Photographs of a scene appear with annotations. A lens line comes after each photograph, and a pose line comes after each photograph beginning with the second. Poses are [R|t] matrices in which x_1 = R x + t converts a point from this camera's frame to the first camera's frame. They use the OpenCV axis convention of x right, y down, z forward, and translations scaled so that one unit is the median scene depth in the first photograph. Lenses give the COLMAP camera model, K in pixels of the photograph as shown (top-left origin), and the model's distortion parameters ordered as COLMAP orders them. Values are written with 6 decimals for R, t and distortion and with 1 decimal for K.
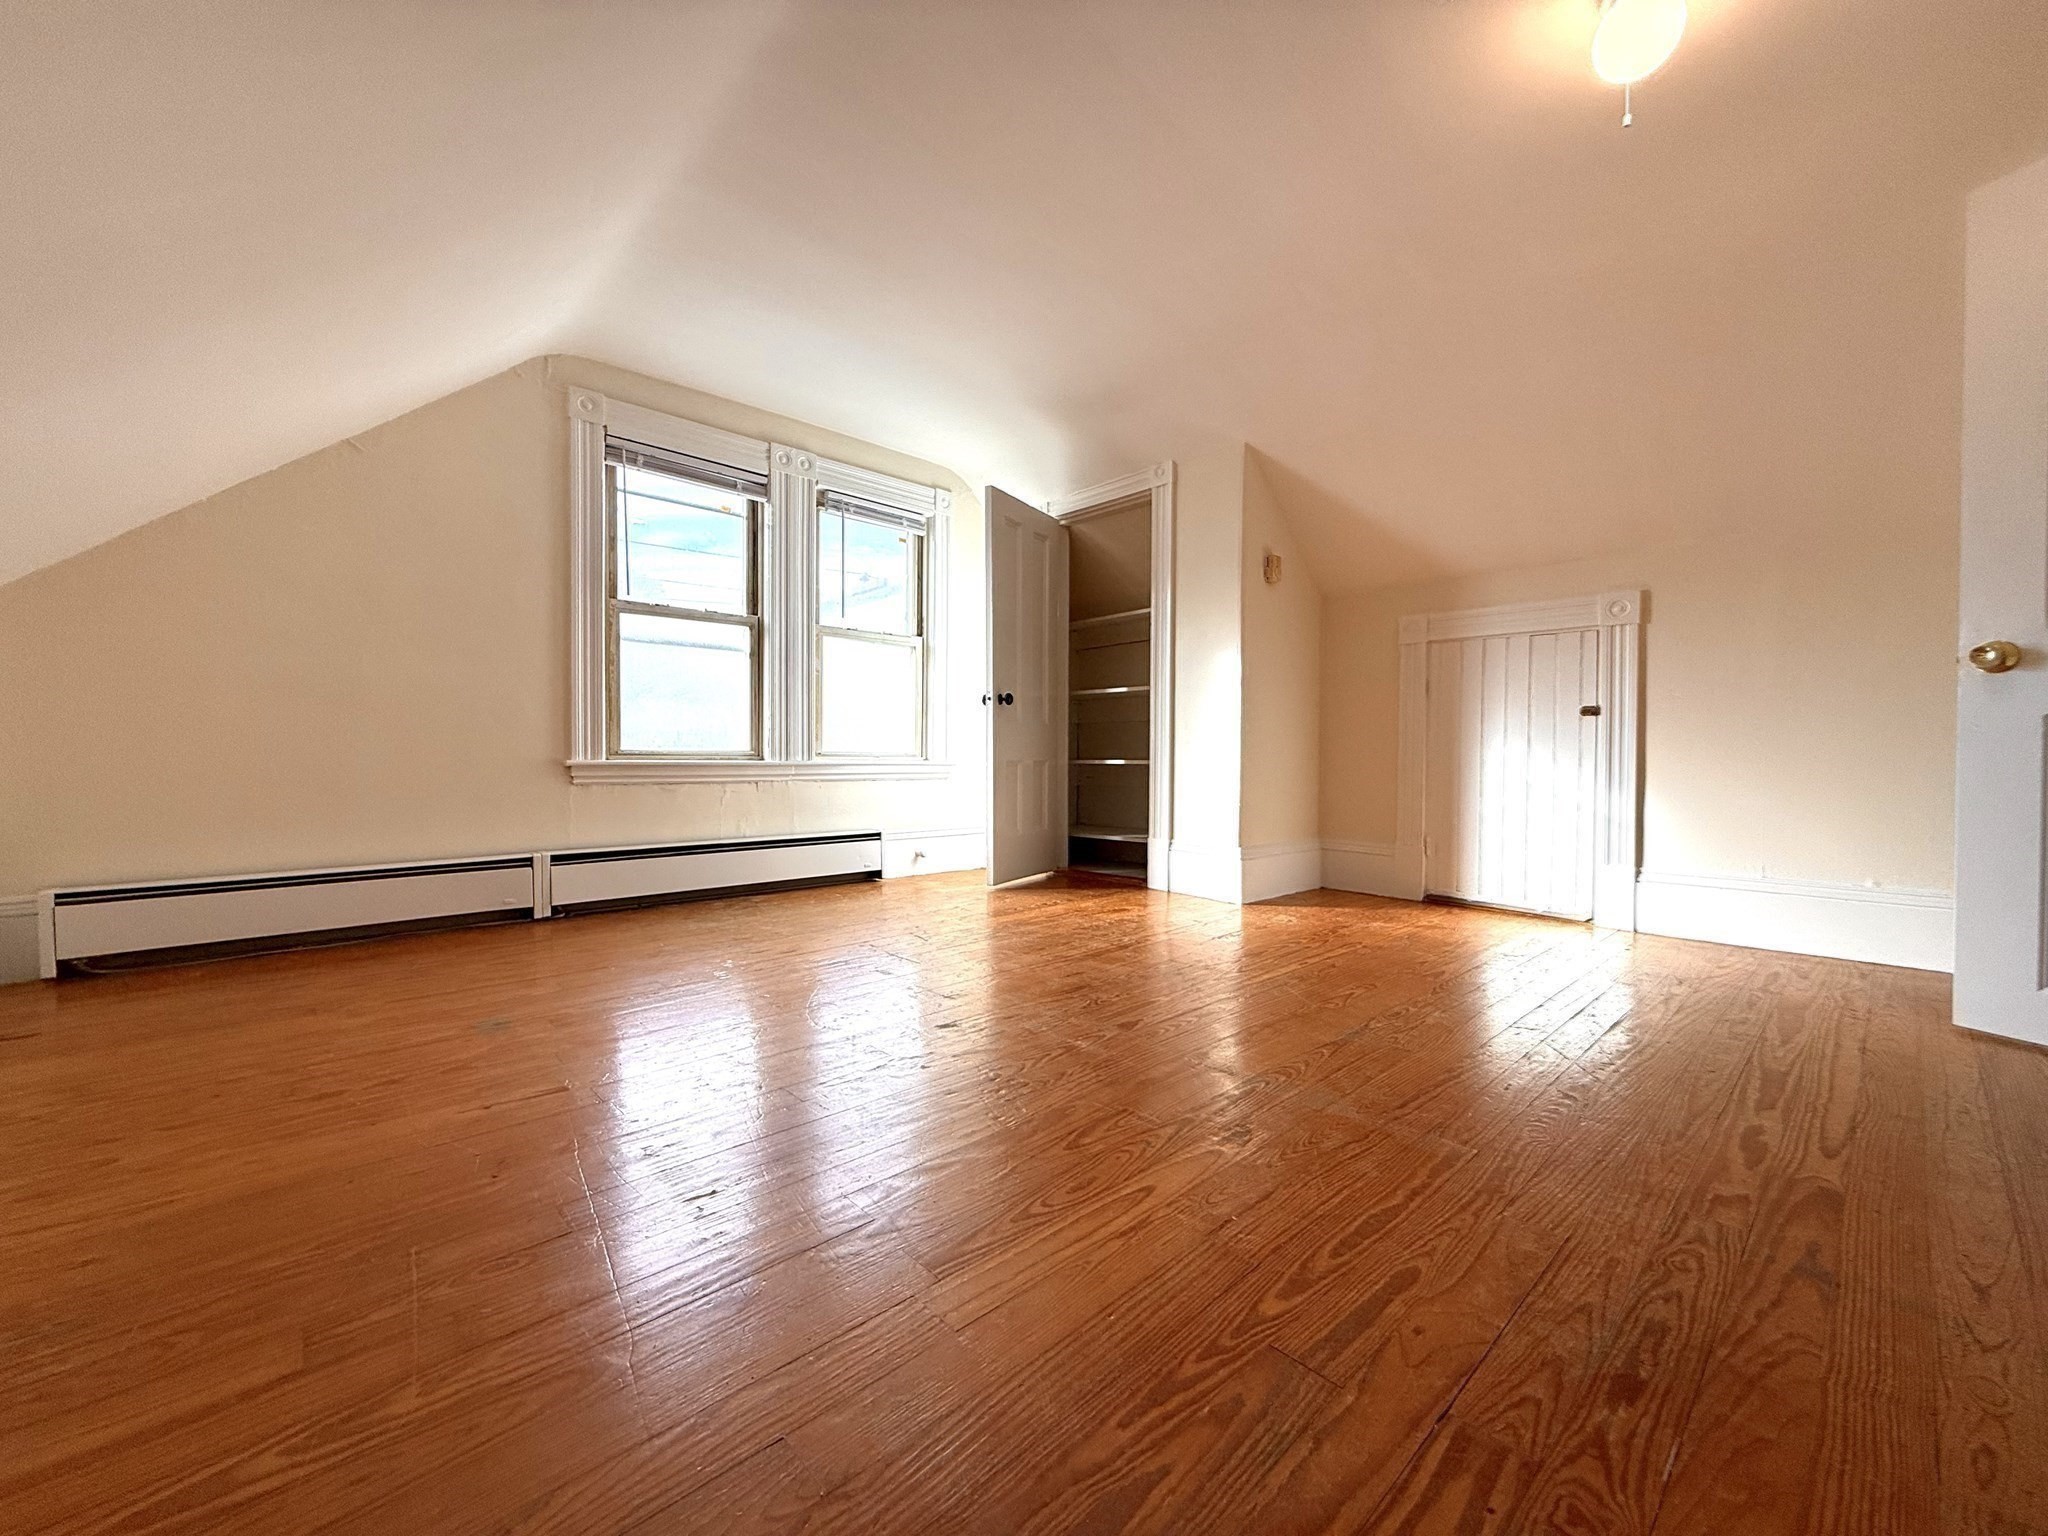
lens RADIAL K [[813.0, 0, 1020.3], [0, 813.0, 761.5], [0, 0, 1]] dist [0.000661, -0.000072]
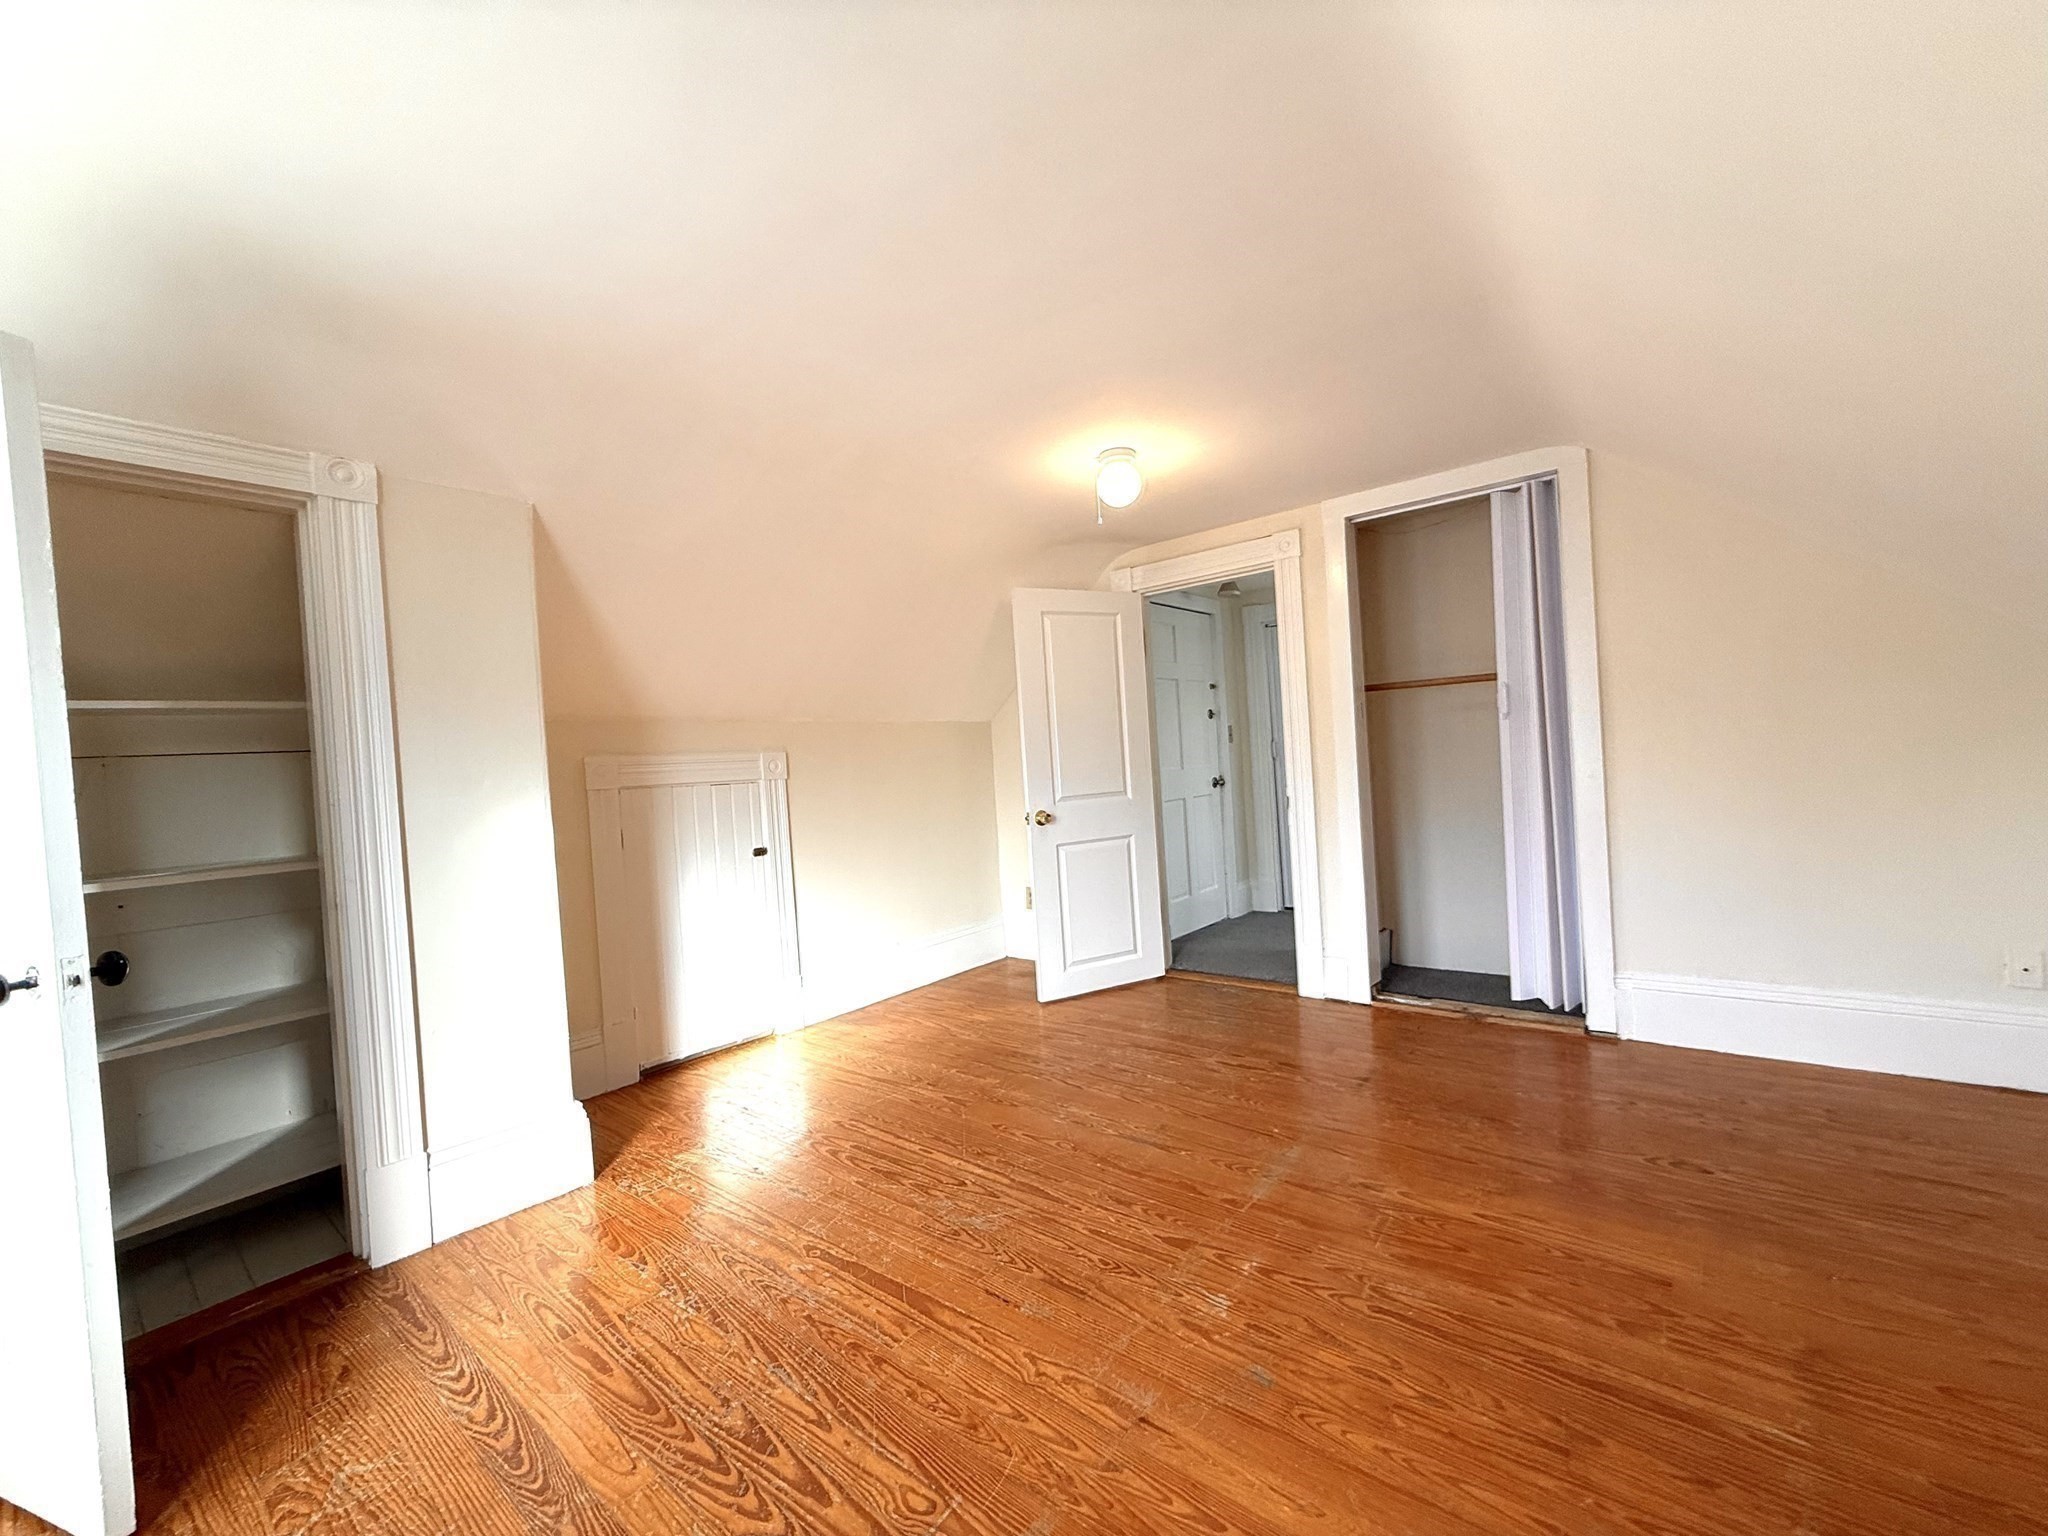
lens RADIAL K [[813.0, 0, 1020.3], [0, 813.0, 761.5], [0, 0, 1]] dist [0.000661, -0.000072]
pose [[-0.131294, 0.011293, 0.991279, -0.509578], [0.076023, 0.997105, -0.001291, -0.164738], [-0.988424, 0.075191, -0.131773, 0.794054]]
